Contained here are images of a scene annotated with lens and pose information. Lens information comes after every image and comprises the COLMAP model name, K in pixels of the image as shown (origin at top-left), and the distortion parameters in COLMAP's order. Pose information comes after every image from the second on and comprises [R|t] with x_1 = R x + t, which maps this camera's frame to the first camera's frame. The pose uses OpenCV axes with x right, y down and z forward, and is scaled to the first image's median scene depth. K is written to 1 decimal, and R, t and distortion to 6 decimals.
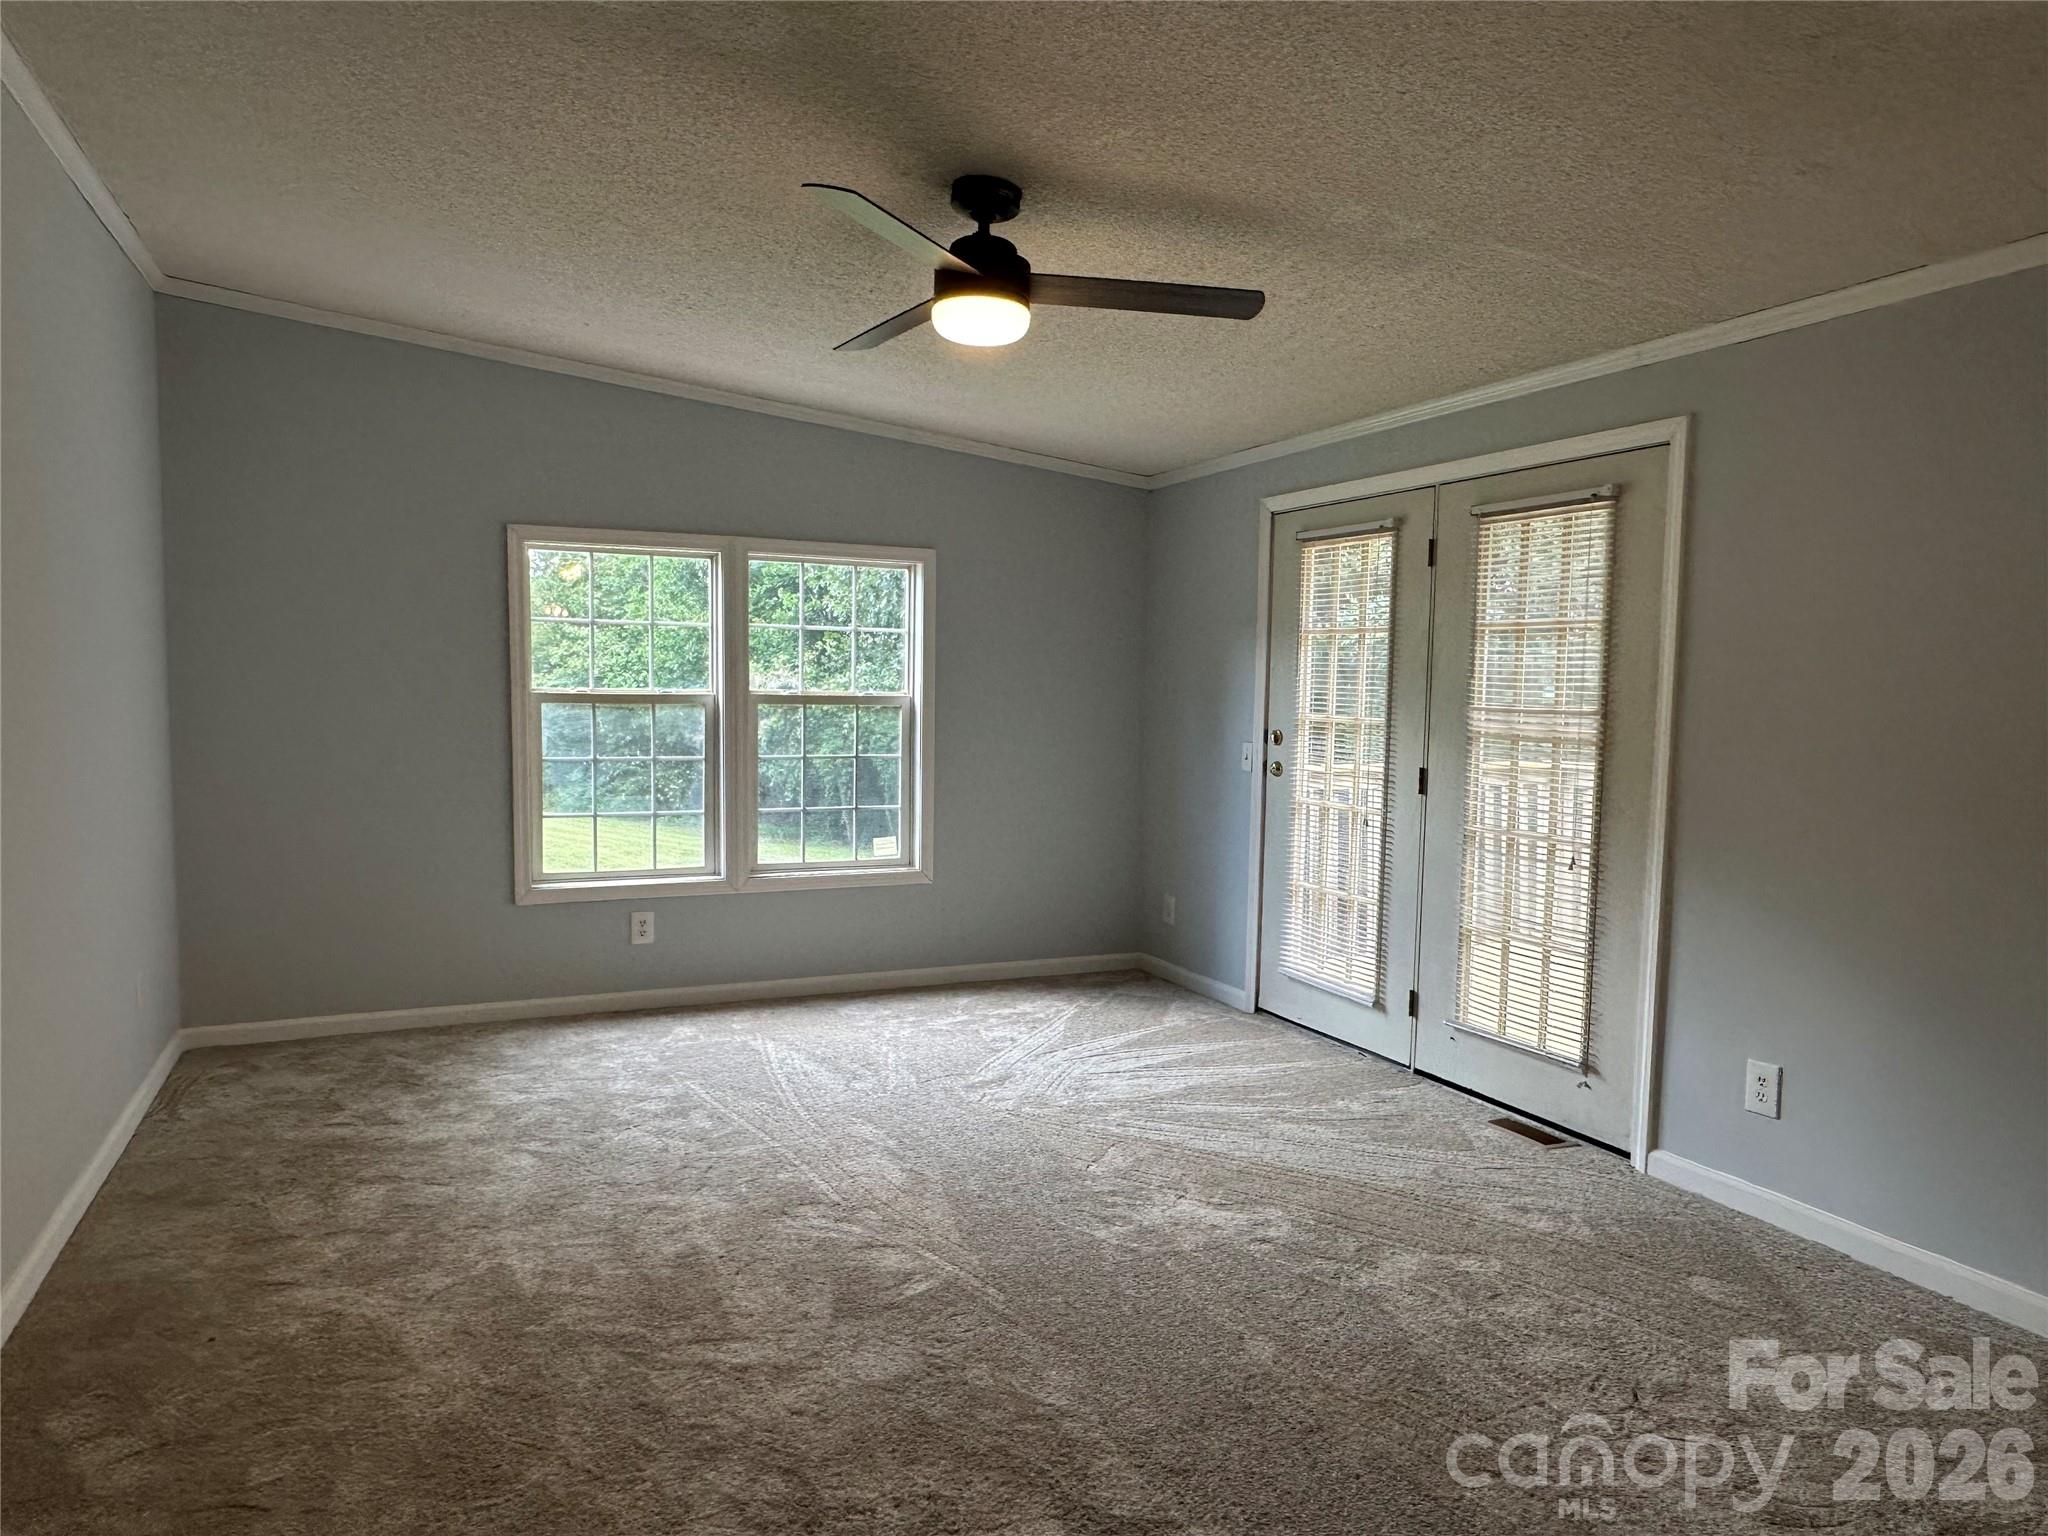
lens RADIAL K [[1342.5, 0, 1015.9], [0, 1342.5, 785.5], [0, 0, 1]] dist [-0.002415, -0.000104]
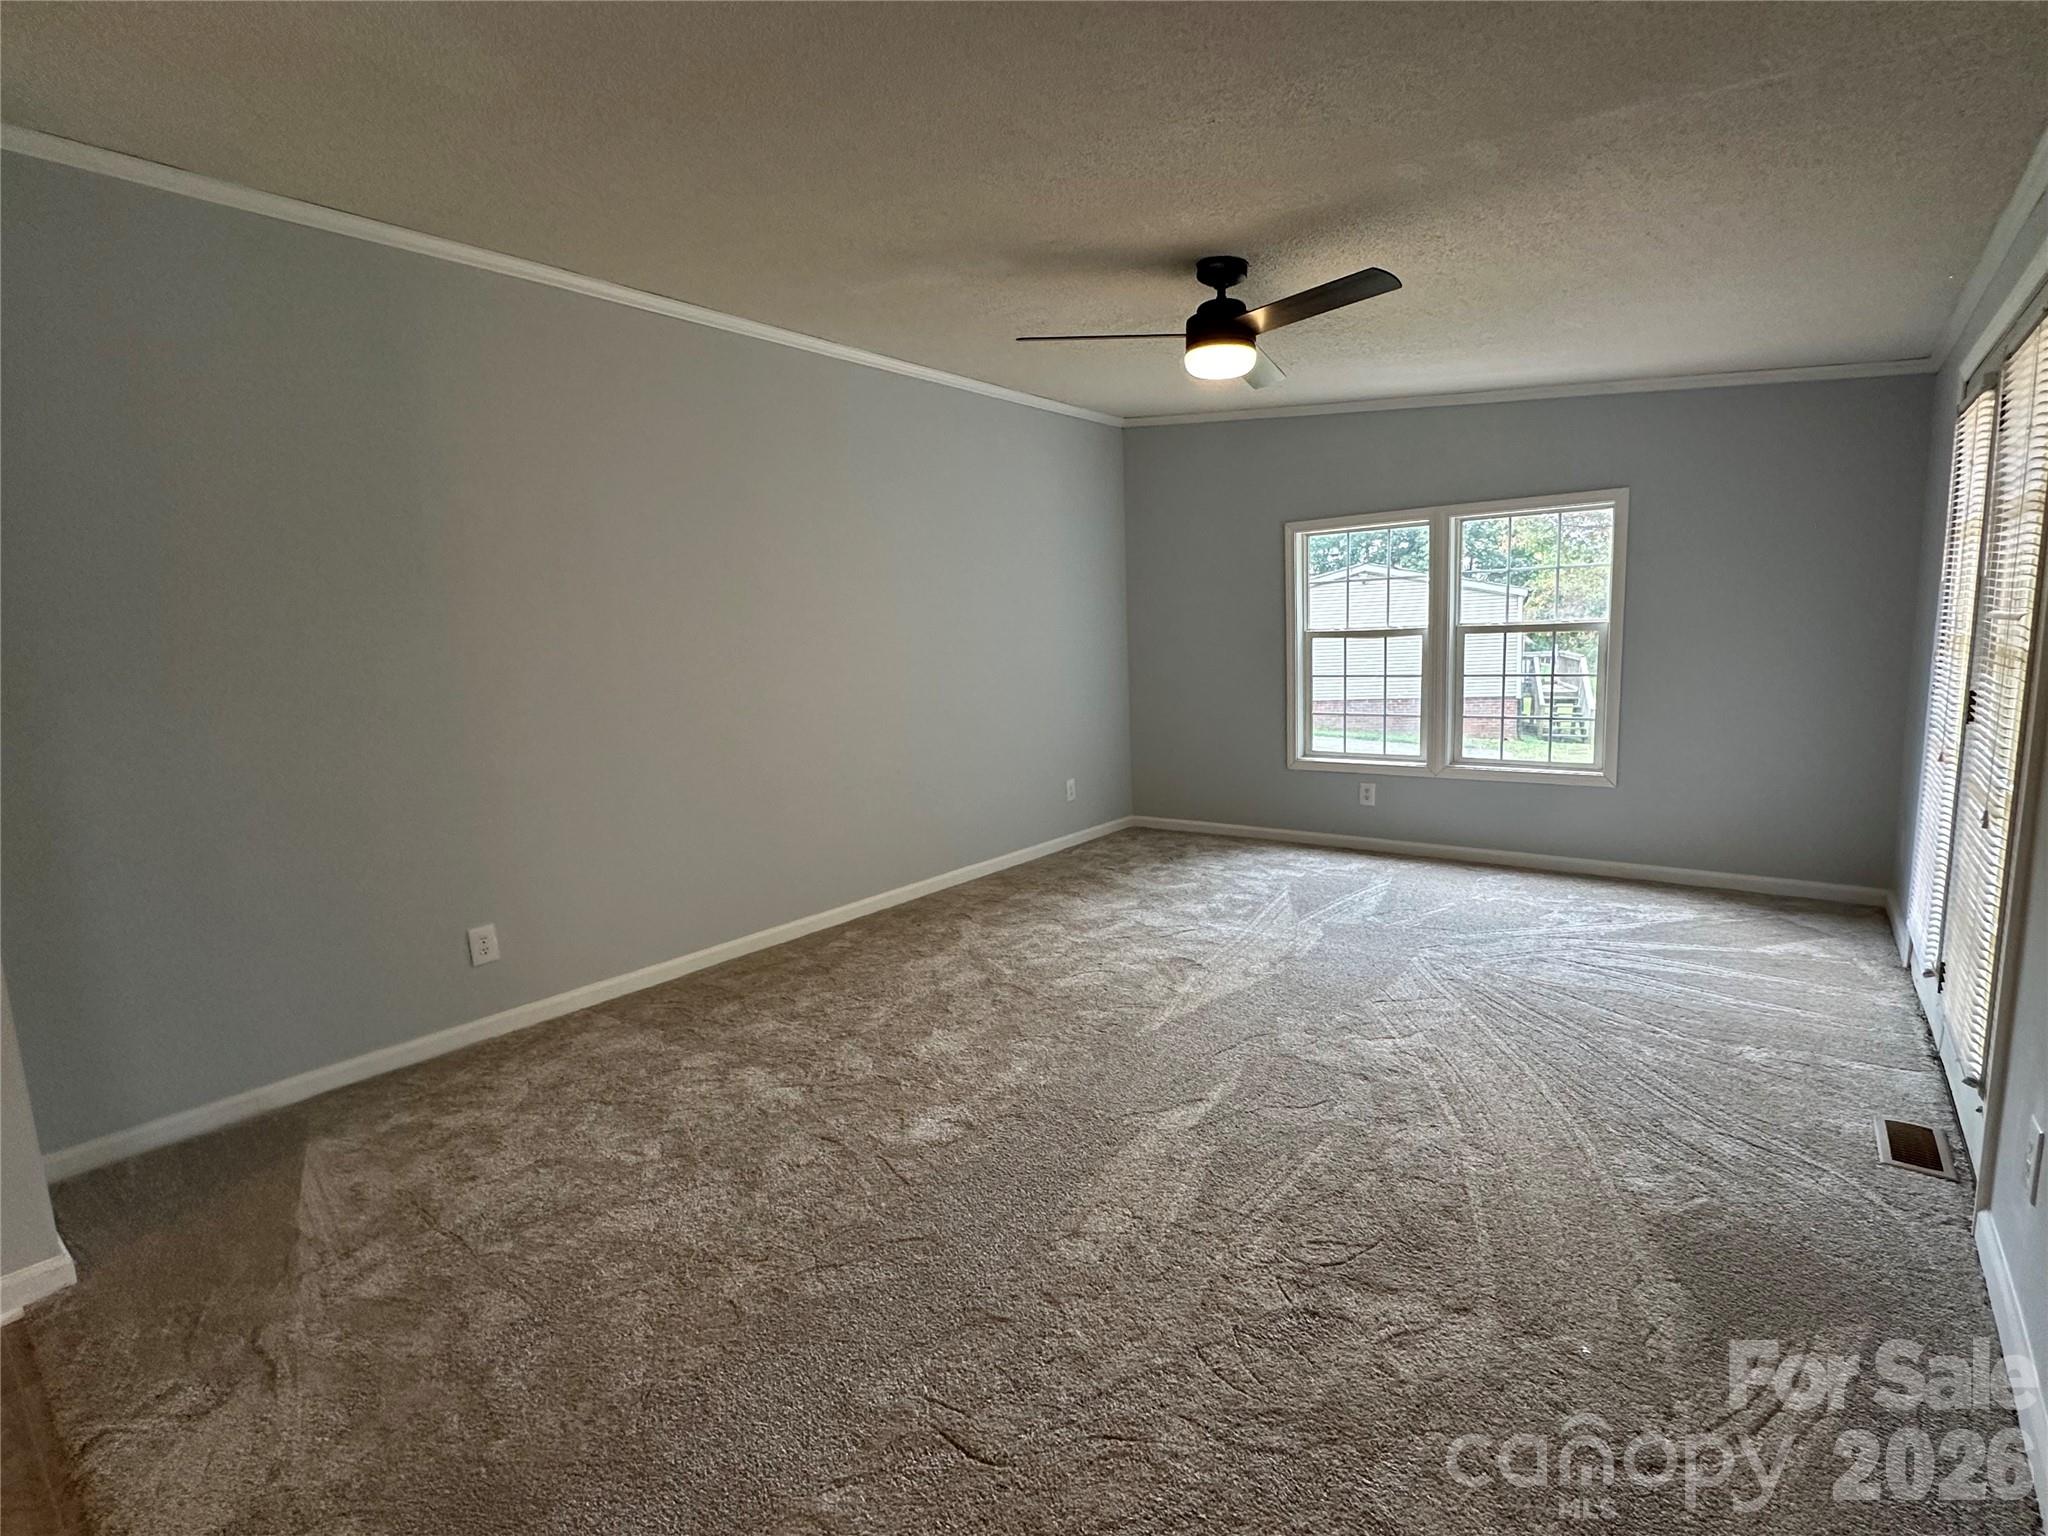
lens RADIAL K [[974.6, 0, 1024.0], [0, 974.6, 768.0], [0, 0, 1]] dist [0.000597, 0.000212]
pose [[0.466367, 0.089942, -0.880007, 0.493929], [-0.023690, 0.995731, 0.089215, -0.005755], [0.884274, -0.020760, 0.466507, 0.202829]]
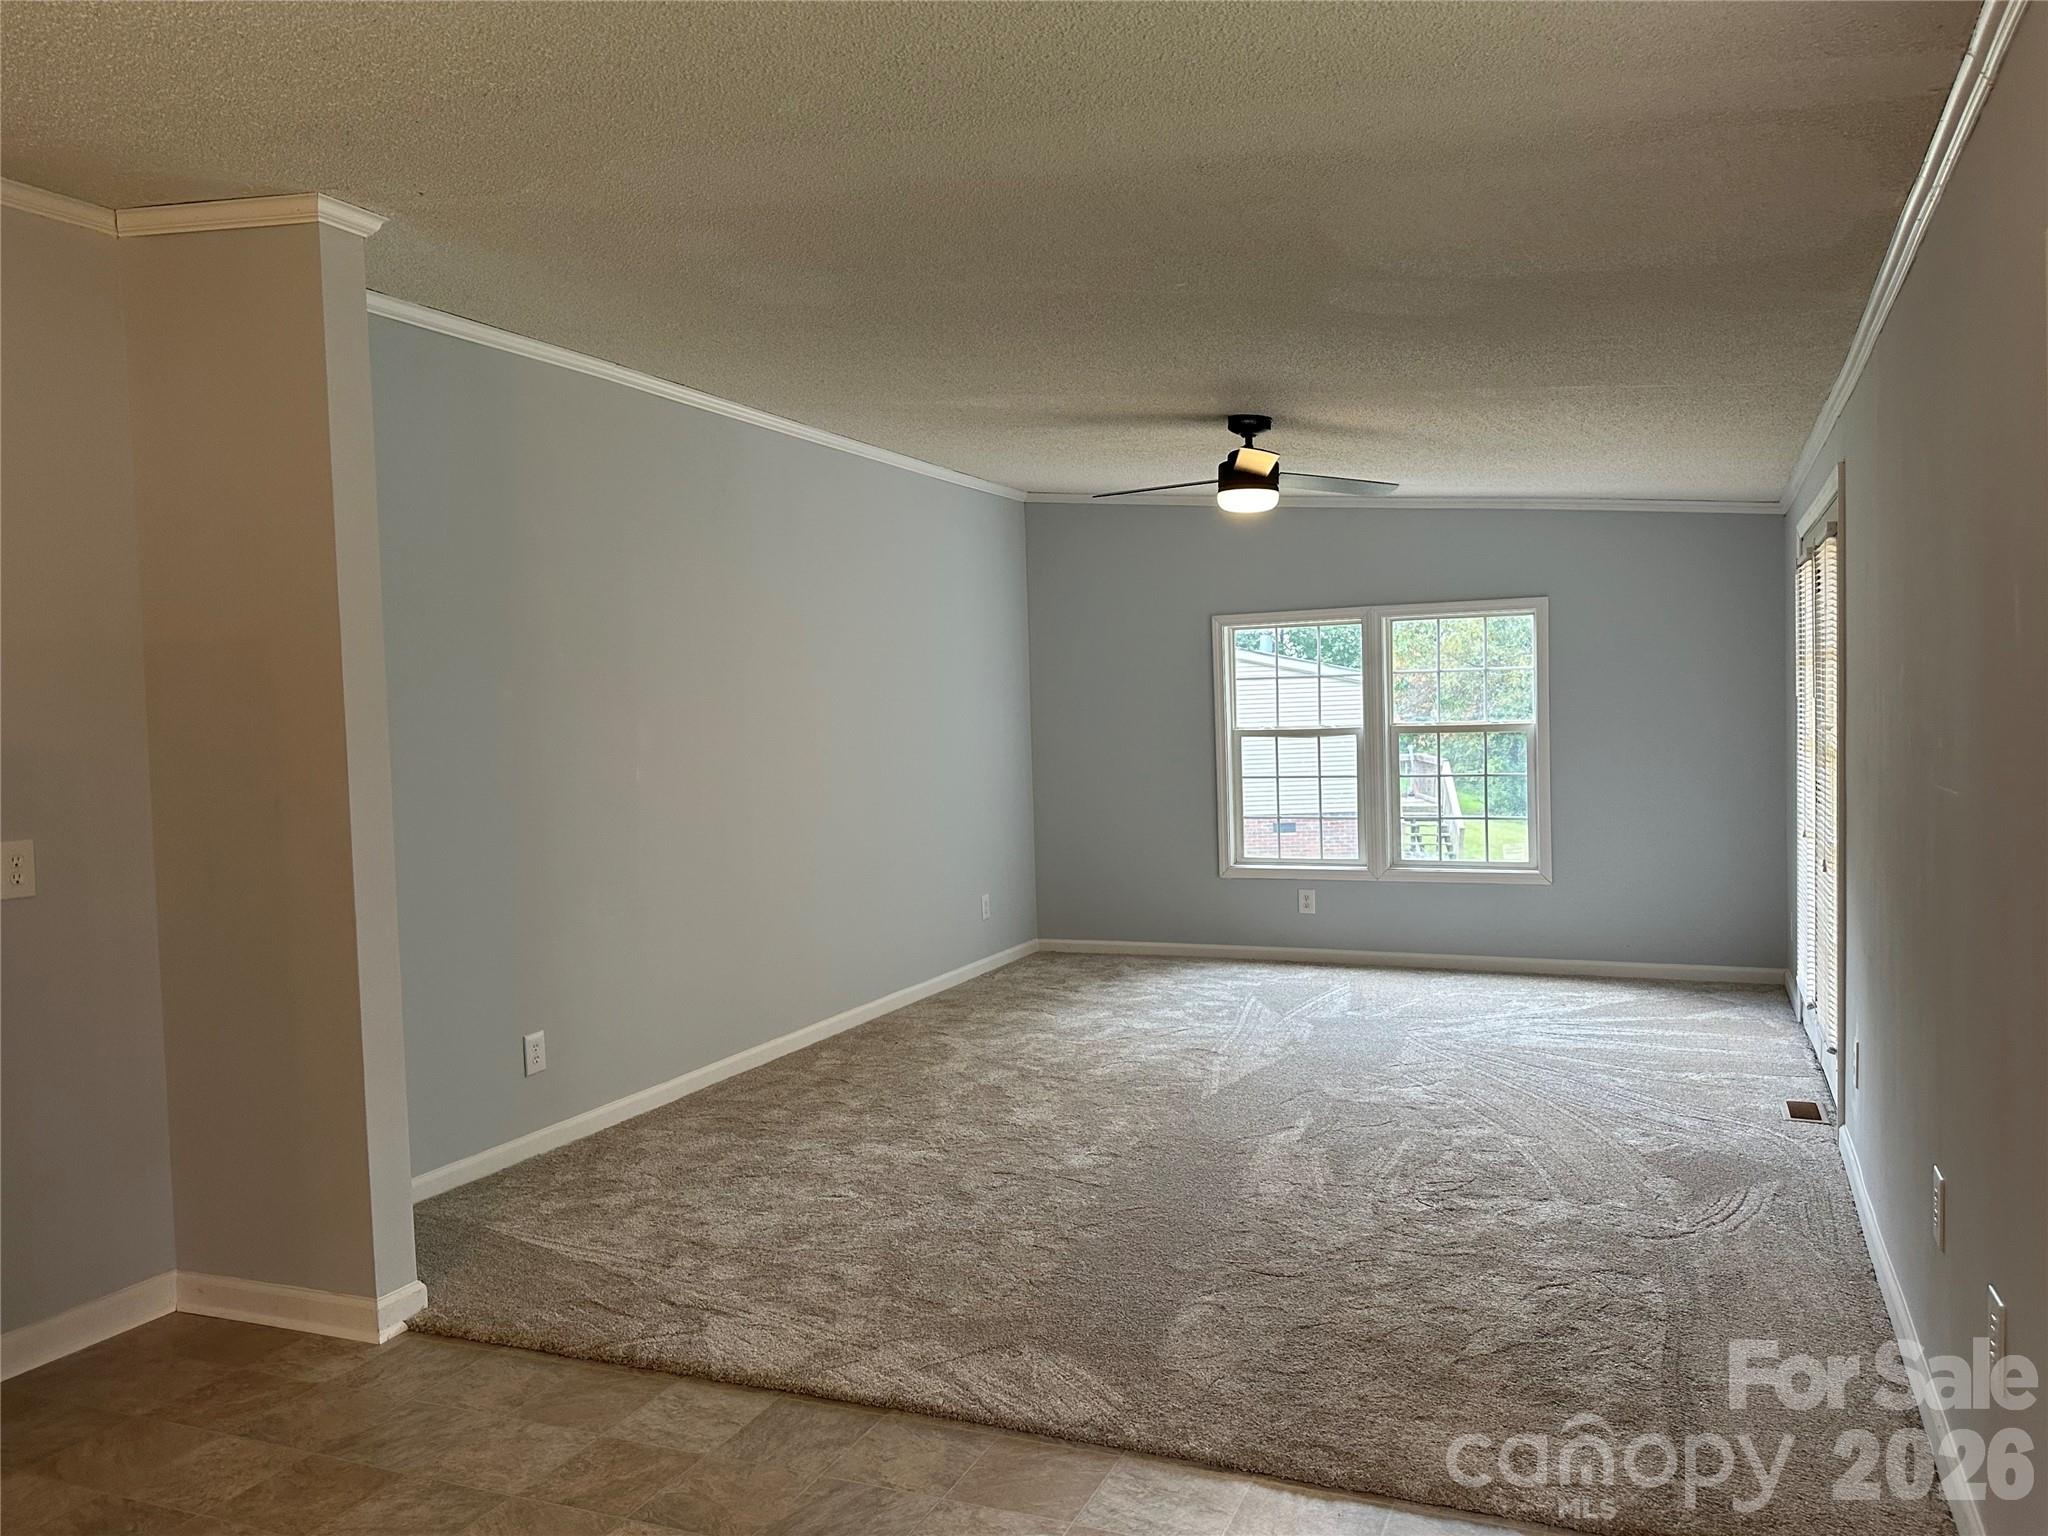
lens RADIAL K [[1508.8, 0, 1024.0], [0, 1508.8, 768.0], [0, 0, 1]] dist [0.172012, -0.291743]
pose [[0.680303, -0.004023, -0.732920, 0.689224], [-0.021236, 0.999457, -0.025197, 0.017569], [0.732623, 0.032705, 0.679849, -0.266621]]
